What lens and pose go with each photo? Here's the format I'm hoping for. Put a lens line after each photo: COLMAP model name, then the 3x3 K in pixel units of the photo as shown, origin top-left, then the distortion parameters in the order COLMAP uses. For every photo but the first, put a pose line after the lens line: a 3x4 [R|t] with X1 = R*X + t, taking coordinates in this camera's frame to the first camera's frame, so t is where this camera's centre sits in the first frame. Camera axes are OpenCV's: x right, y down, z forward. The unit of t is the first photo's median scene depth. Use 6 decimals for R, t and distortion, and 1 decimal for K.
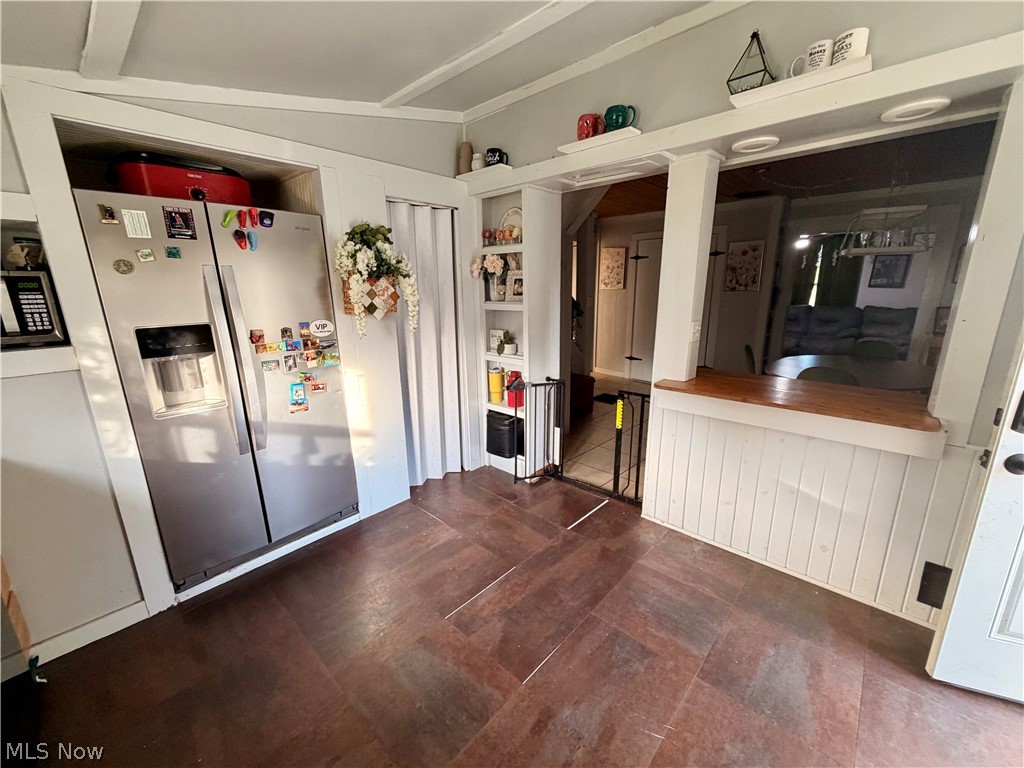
lens RADIAL K [[408.6, 0, 510.7], [0, 408.6, 382.8], [0, 0, 1]] dist [0.007432, 0.000374]
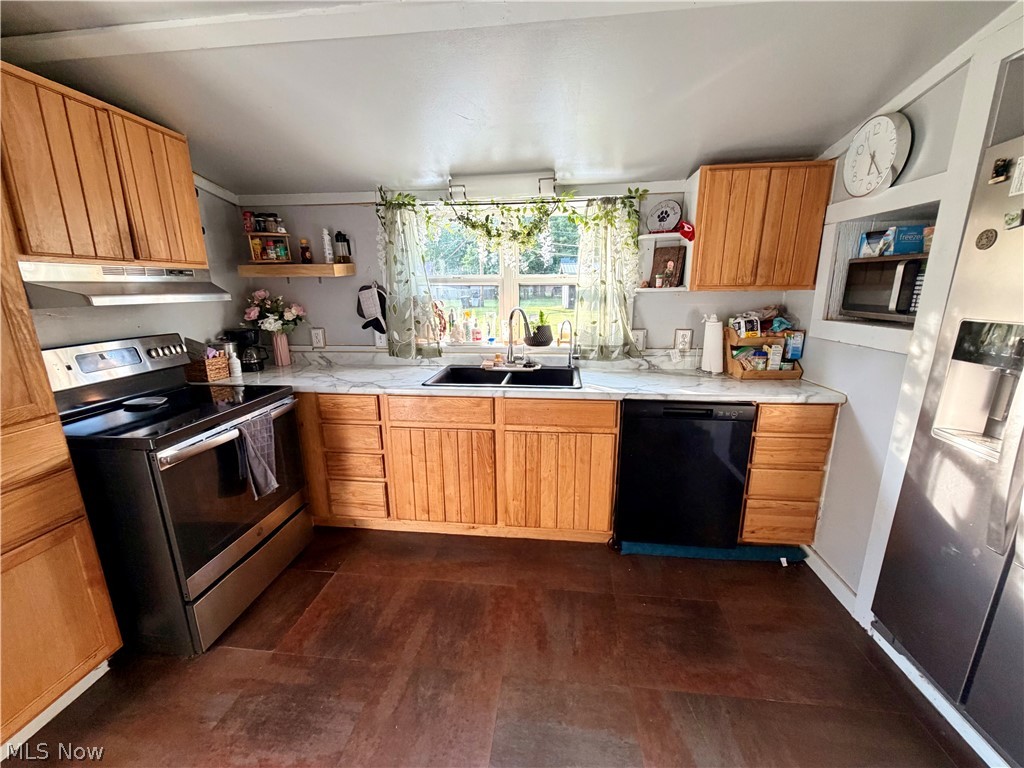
lens RADIAL K [[408.6, 0, 502.1], [0, 408.6, 383.8], [0, 0, 1]] dist [0.007432, 0.000374]
pose [[-0.819817, 0.154964, -0.551259, 0.259147], [-0.118626, 0.895842, 0.428247, -0.260995], [0.560204, 0.416478, -0.716043, 1.143390]]
